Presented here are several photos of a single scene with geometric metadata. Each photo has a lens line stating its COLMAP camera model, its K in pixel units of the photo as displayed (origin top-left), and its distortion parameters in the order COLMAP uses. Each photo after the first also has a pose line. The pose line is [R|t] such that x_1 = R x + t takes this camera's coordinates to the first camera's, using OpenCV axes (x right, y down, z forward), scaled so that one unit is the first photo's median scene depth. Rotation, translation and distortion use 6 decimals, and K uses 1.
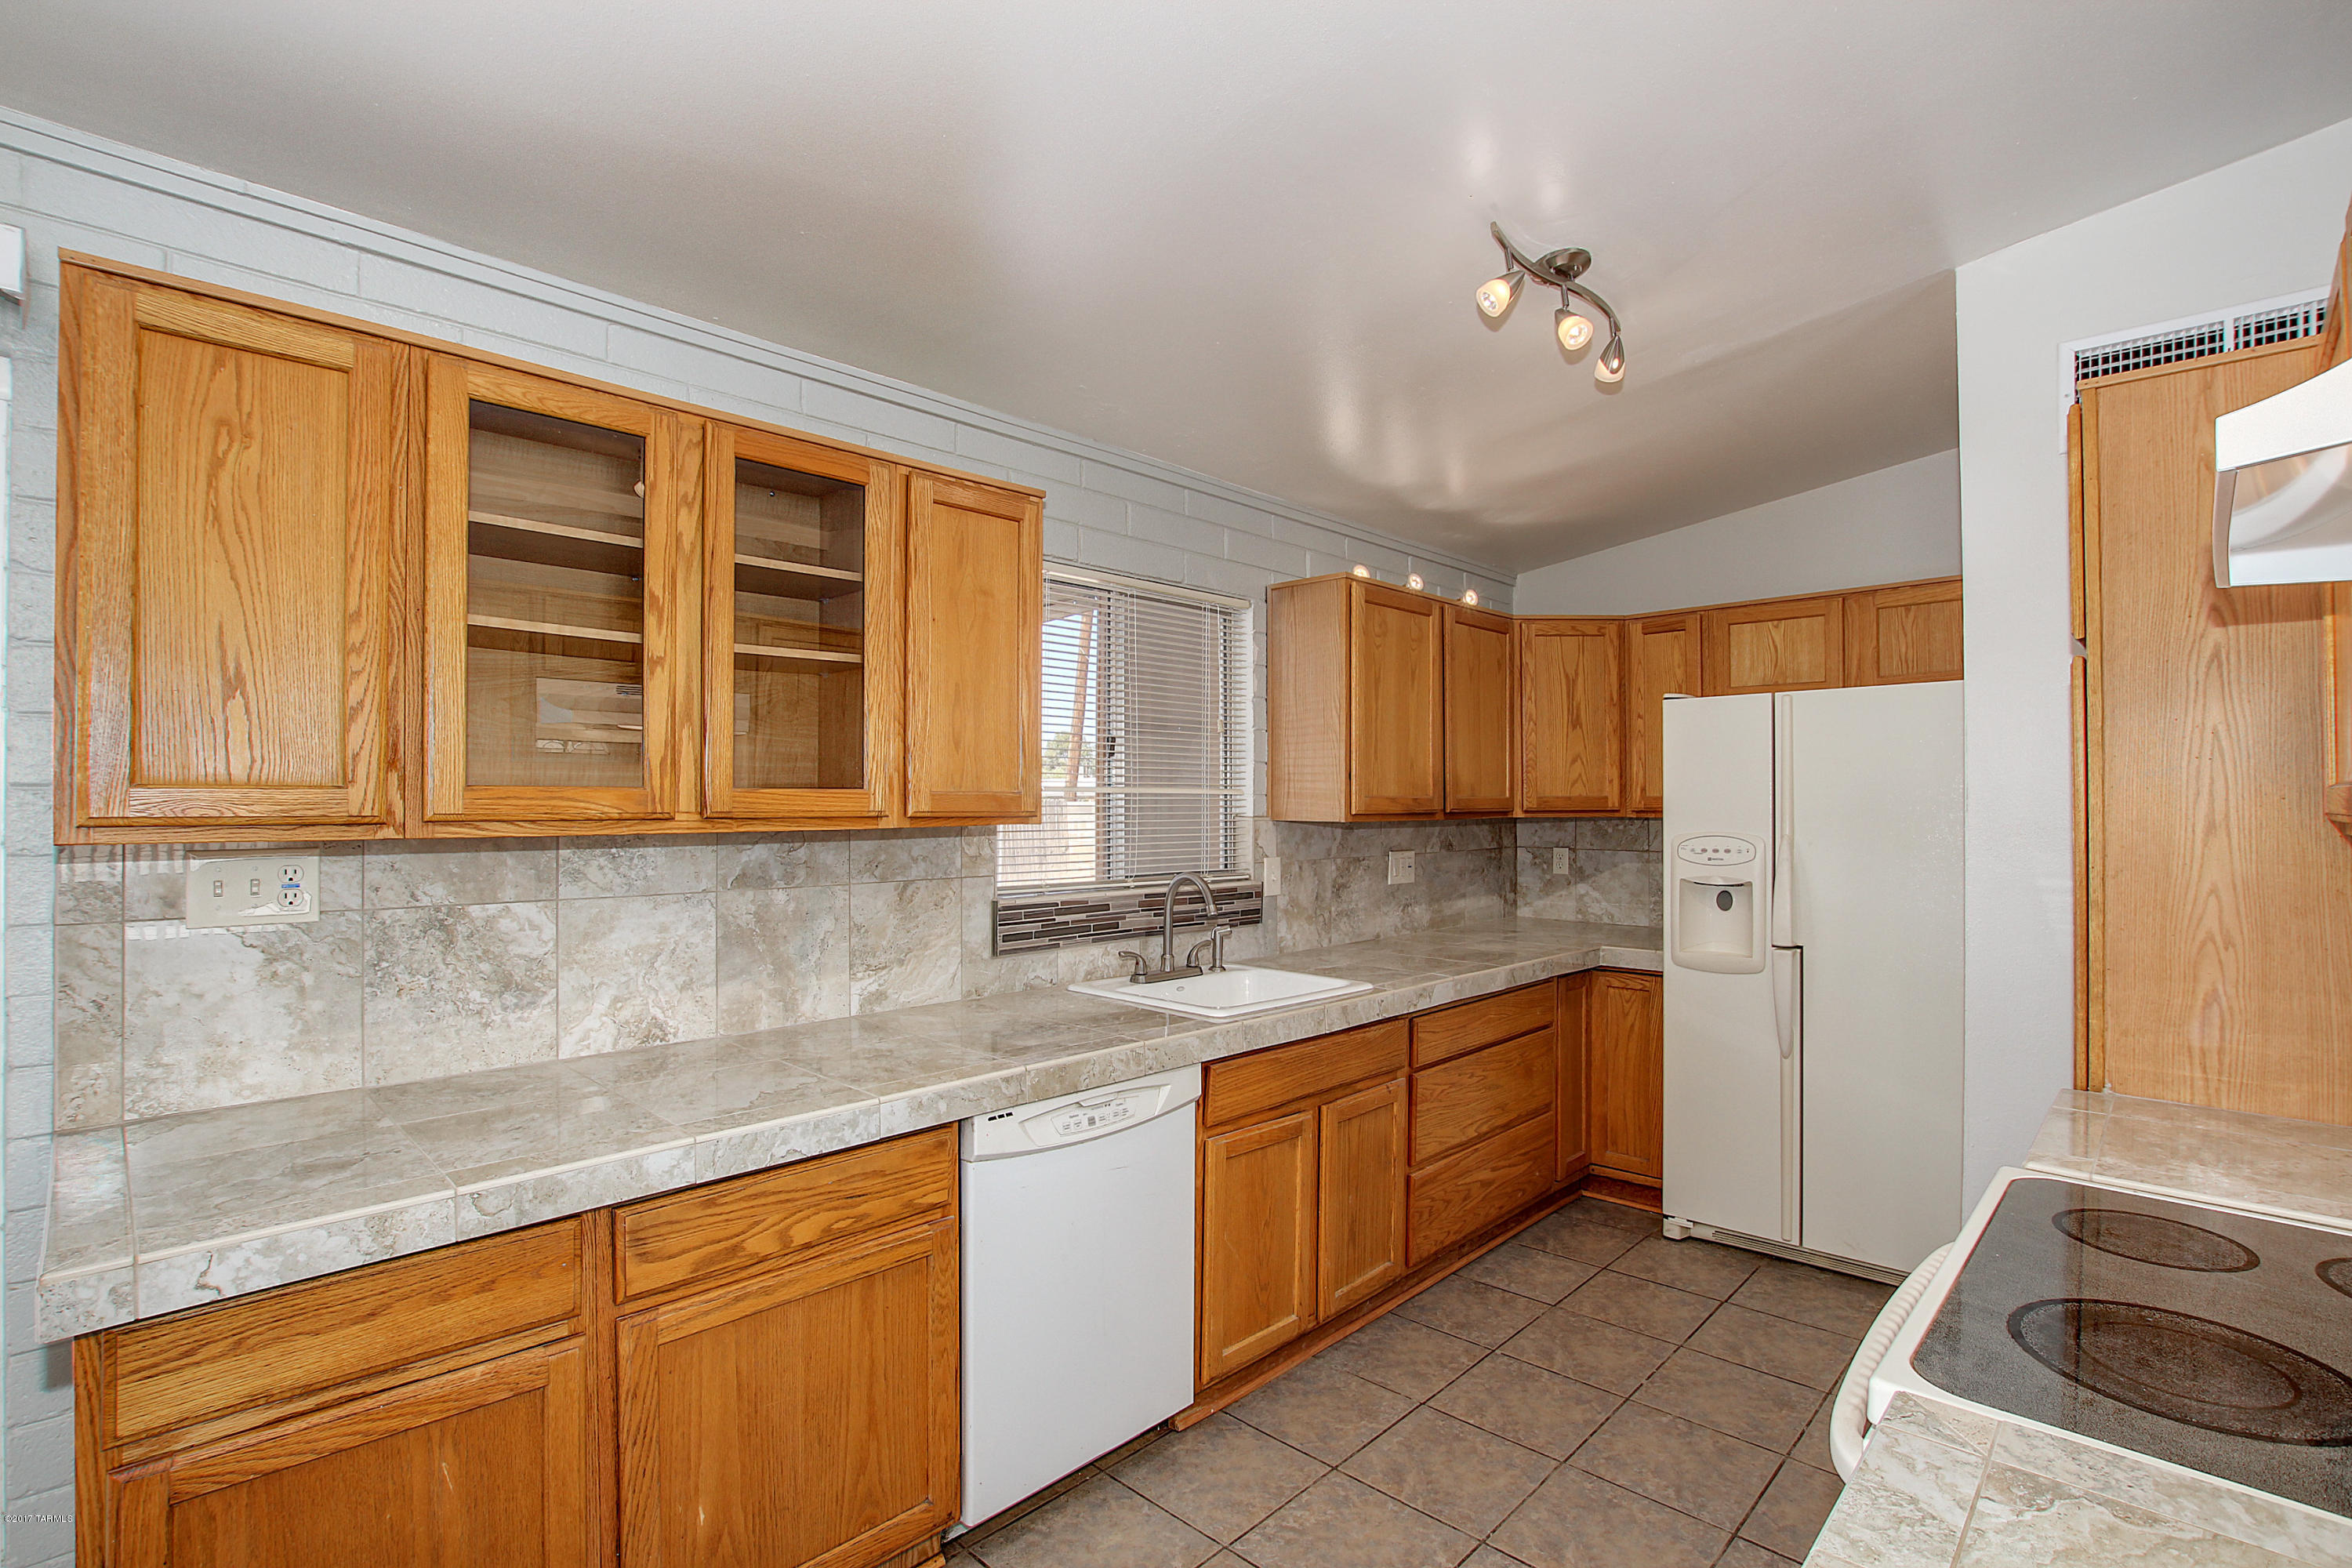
lens RADIAL K [[1090.9, 0, 1184.3], [0, 1090.9, 796.6], [0, 0, 1]] dist [-0.036136, 0.006806]
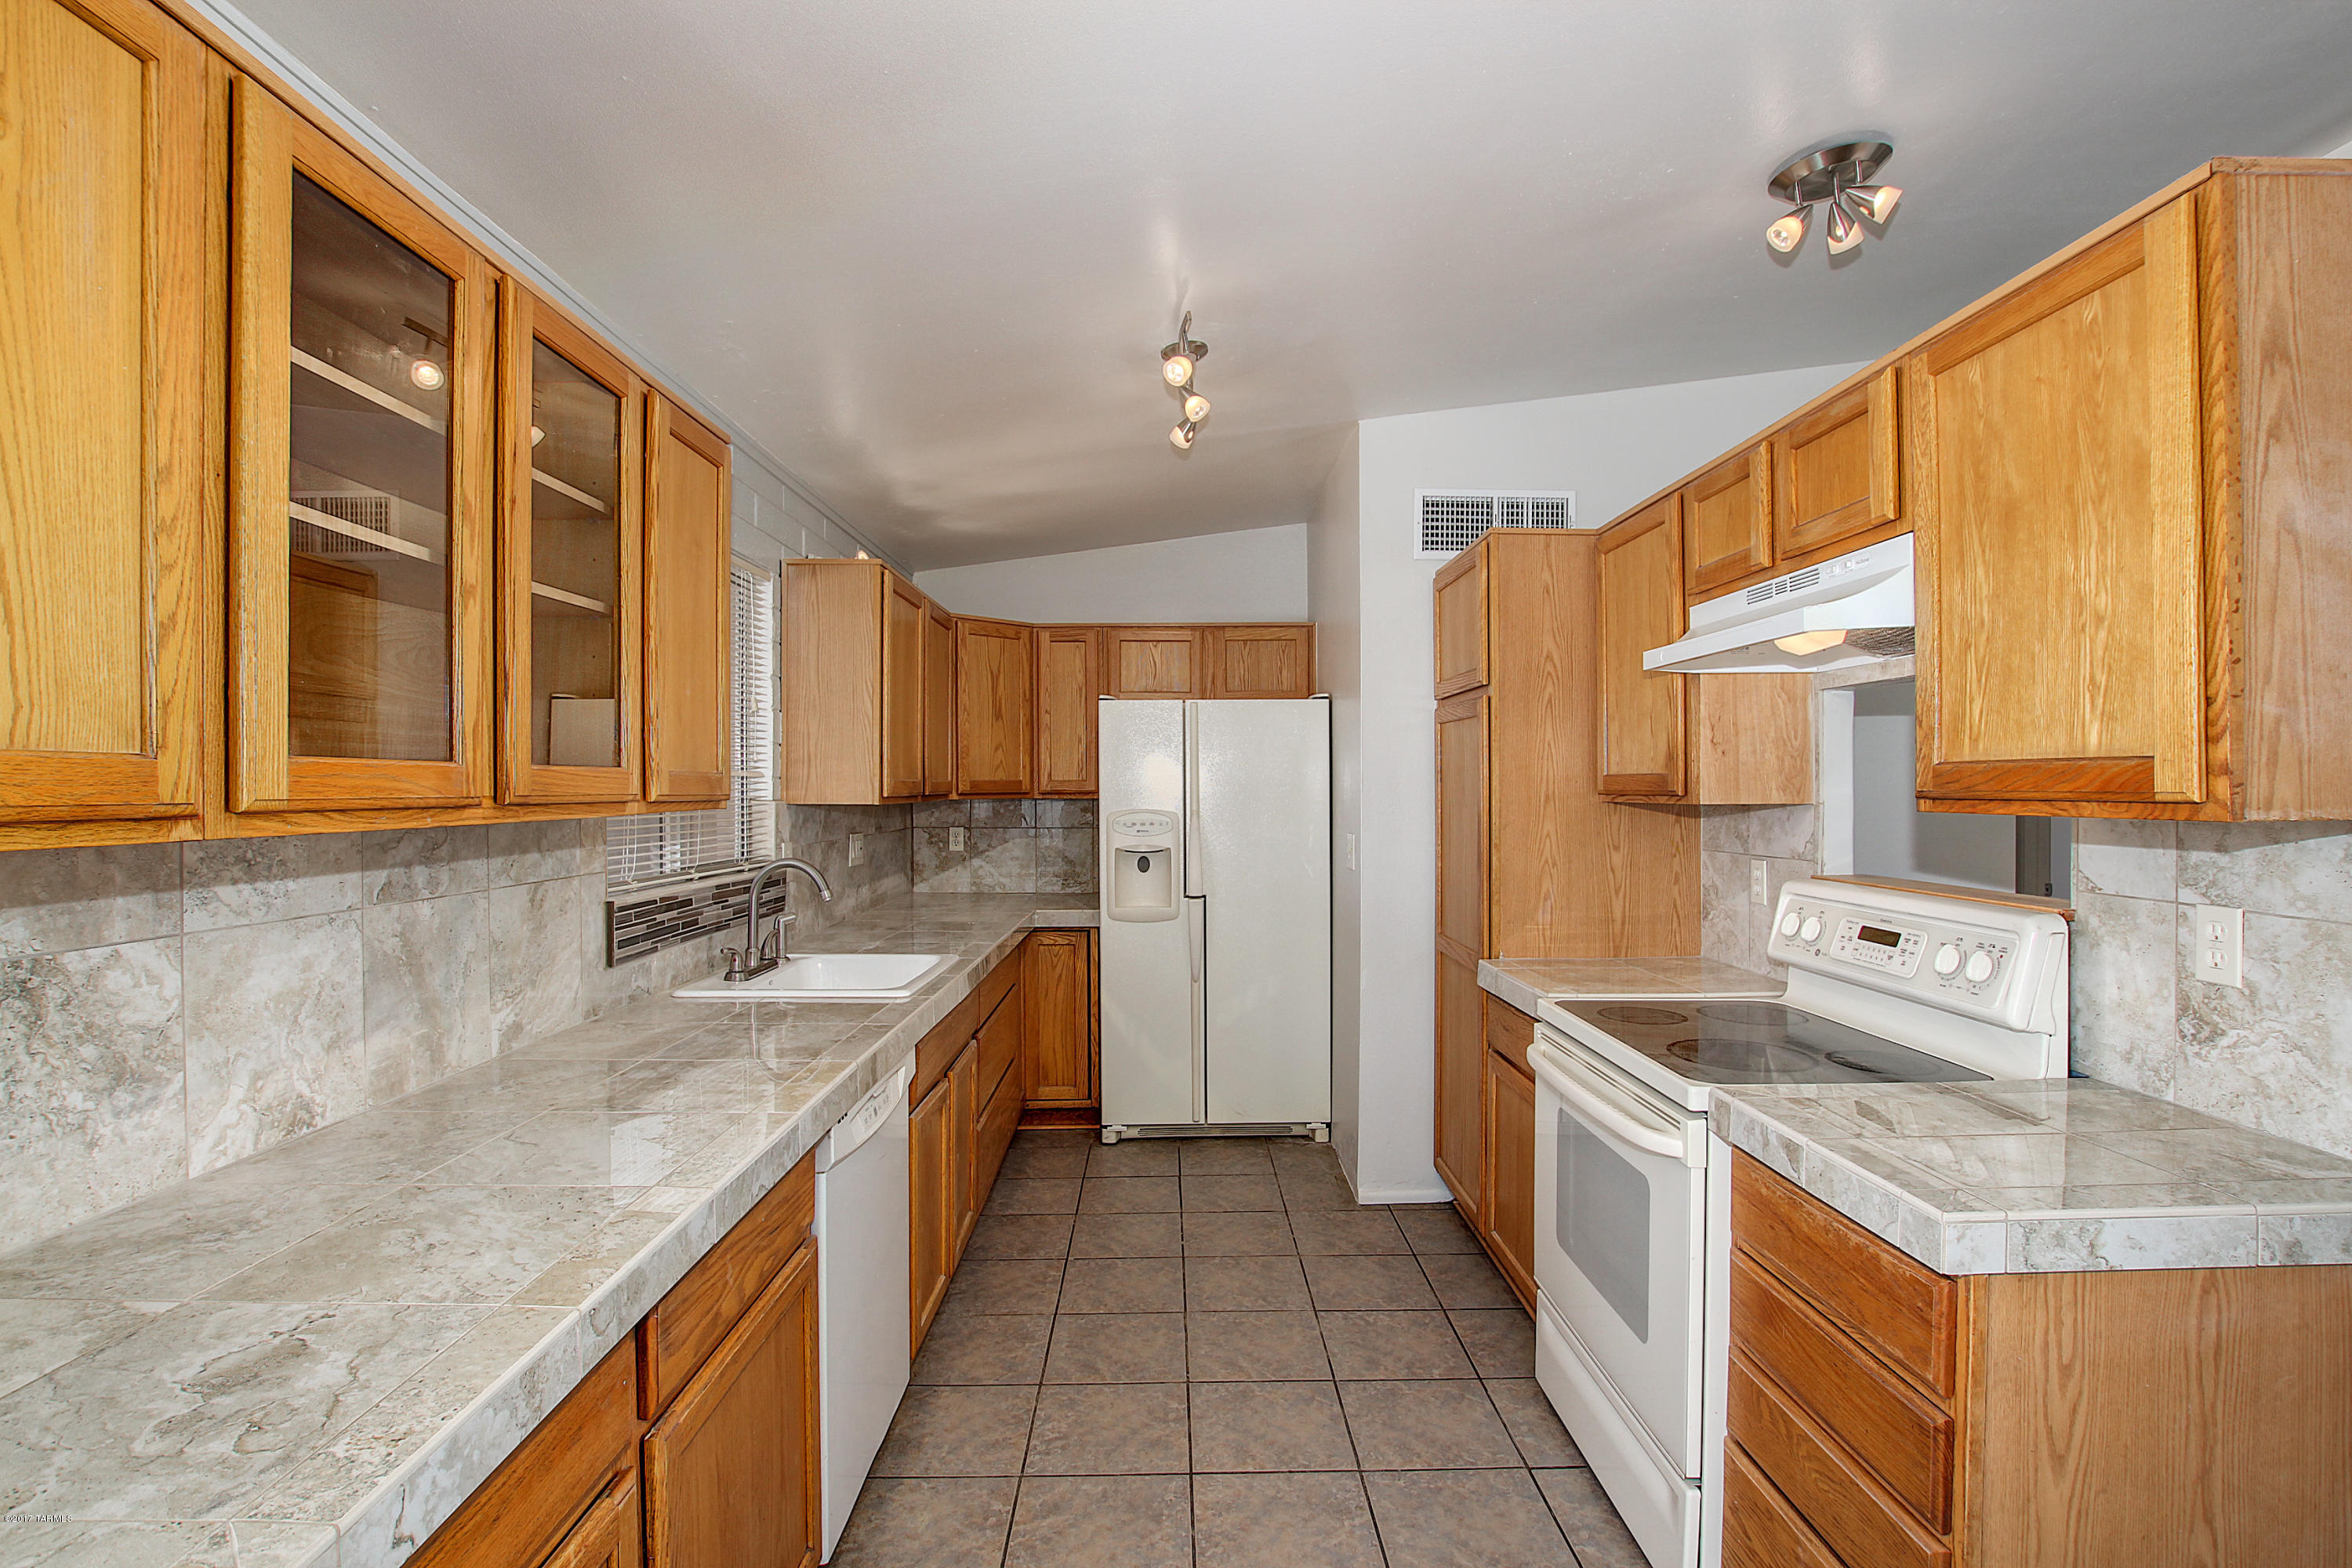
lens RADIAL K [[1090.9, 0, 1184.3], [0, 1090.9, 796.6], [0, 0, 1]] dist [-0.036136, 0.006806]
pose [[0.708593, -0.006819, 0.705585, -0.508691], [-0.002981, 0.999915, 0.012657, 0.003086], [-0.705612, -0.011072, 0.708512, 0.107854]]
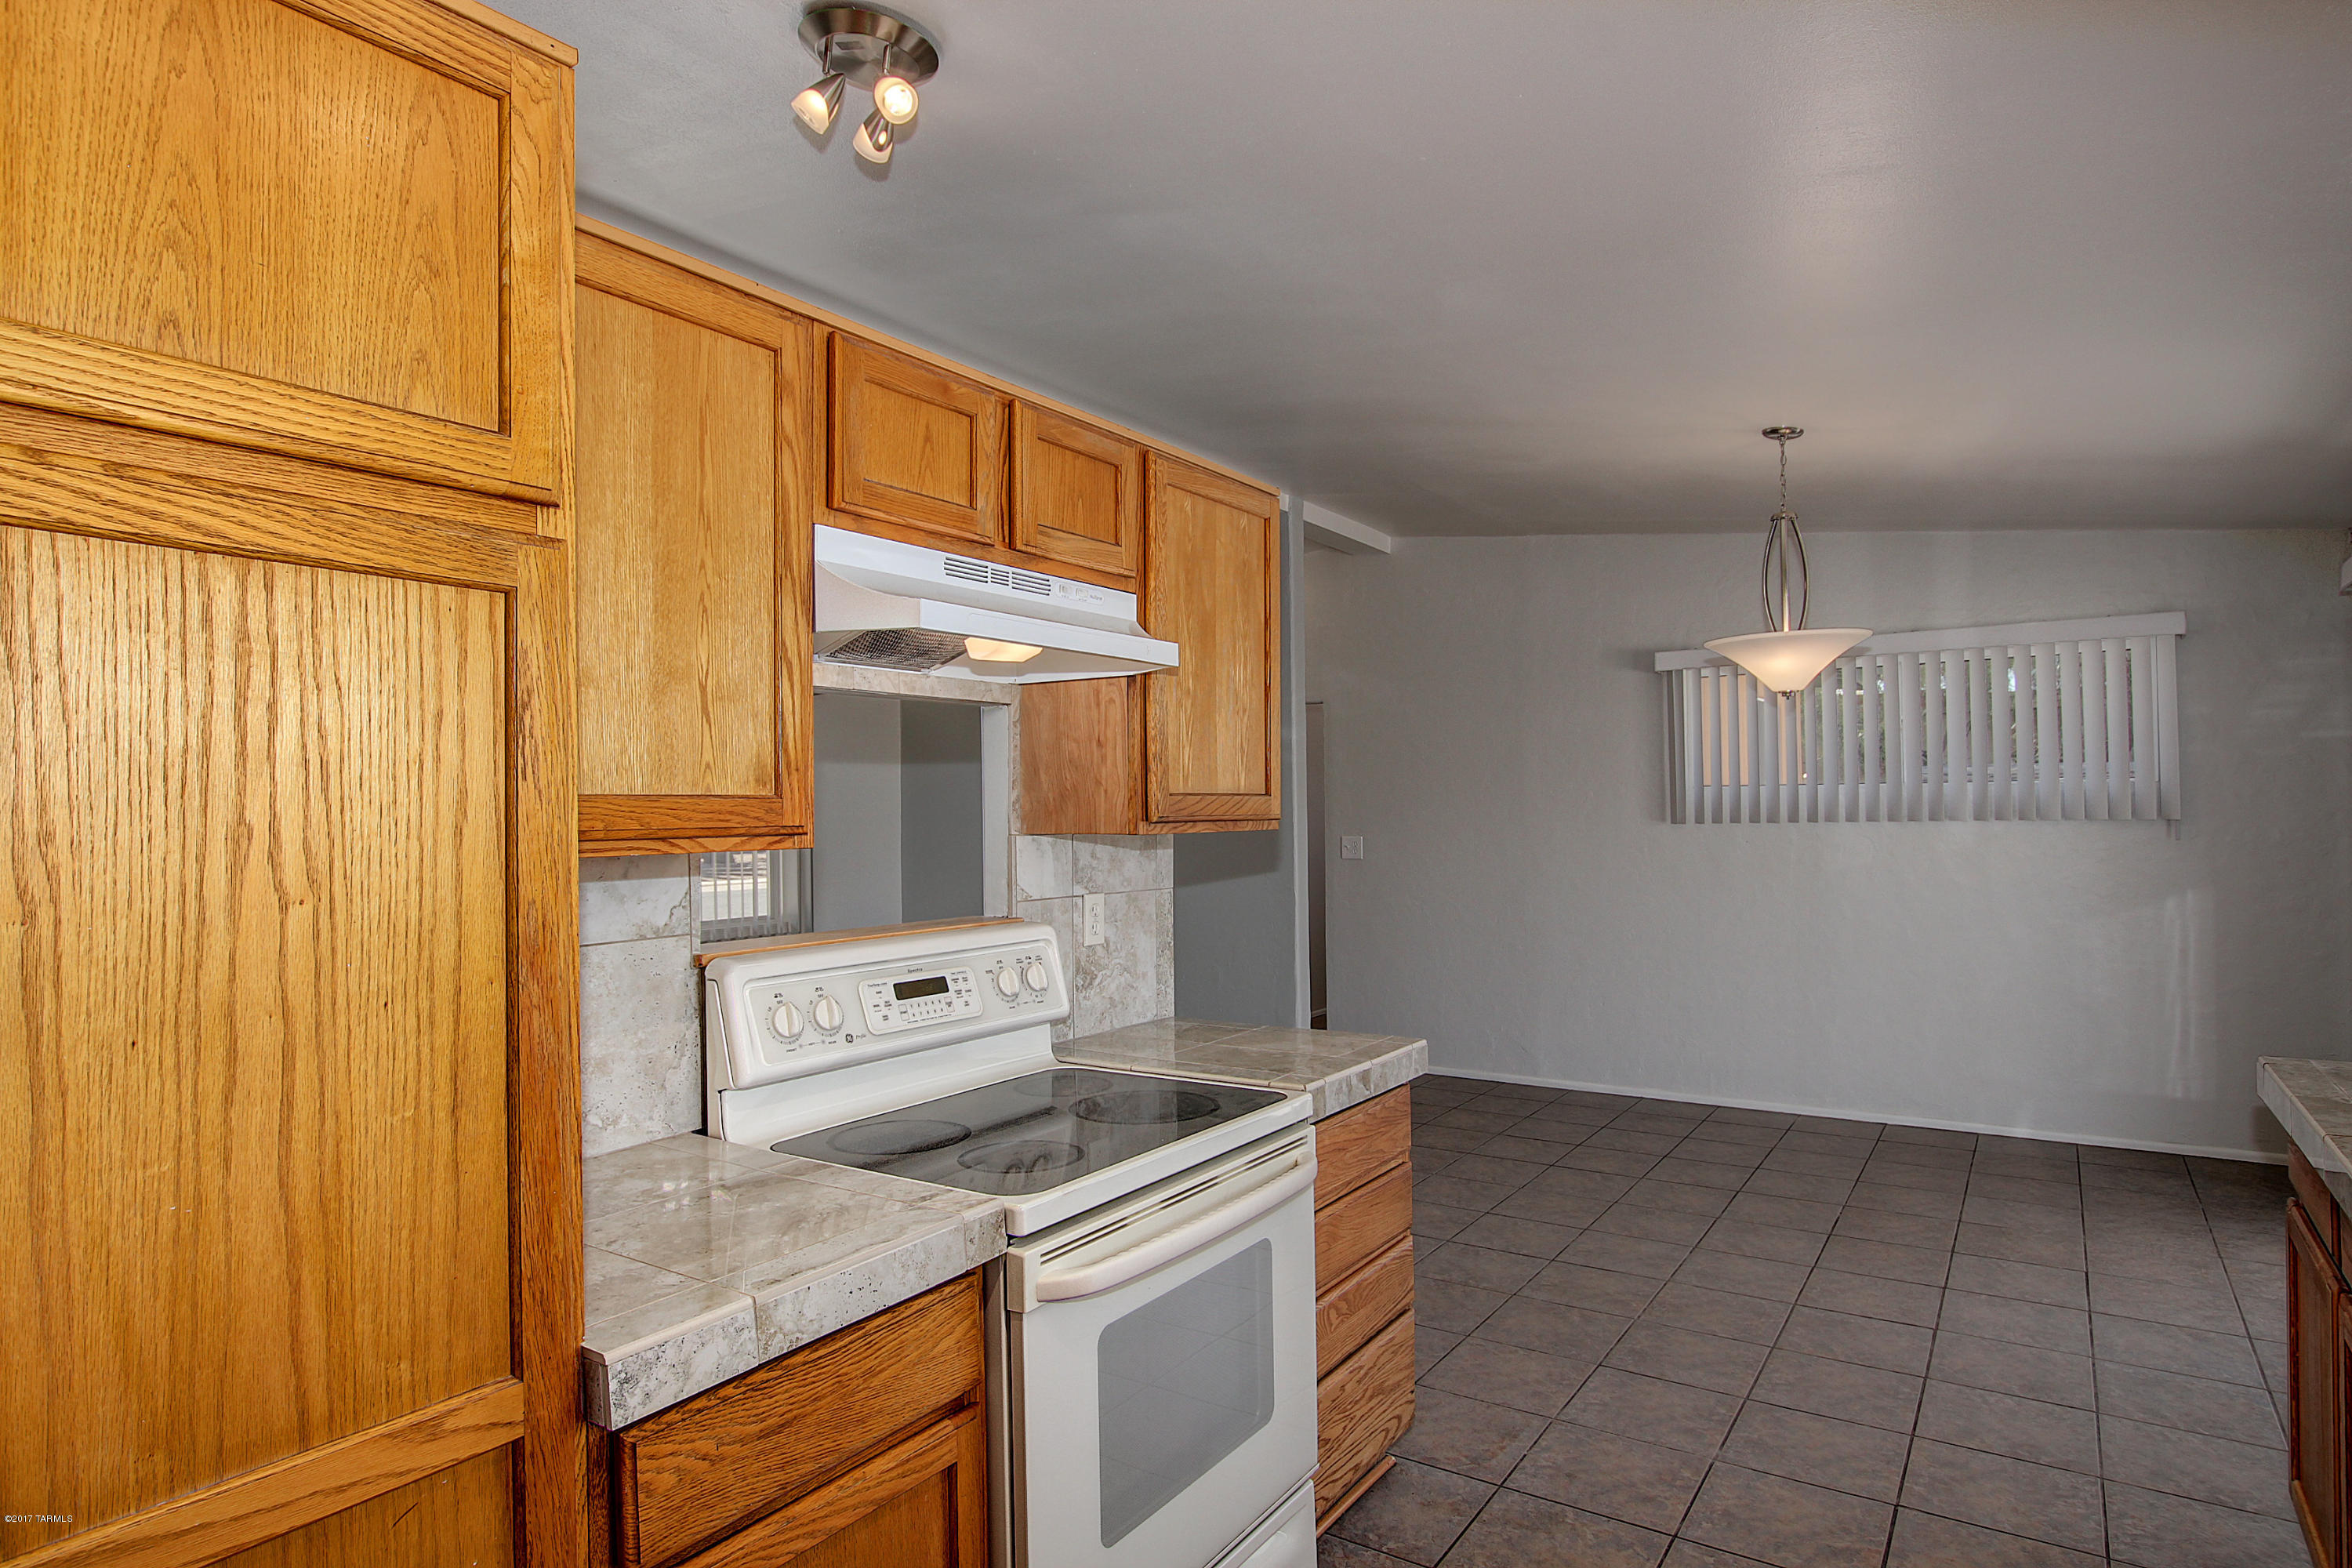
lens RADIAL K [[1281.9, 0, 1174.6], [0, 1281.9, 791.9], [0, 0, 1]] dist [-0.029188, 0.000137]
pose [[-0.986144, 0.012329, -0.165433, 0.490278], [0.015858, 0.999674, -0.020028, 0.007714], [0.165133, -0.022374, -0.986018, 1.270583]]
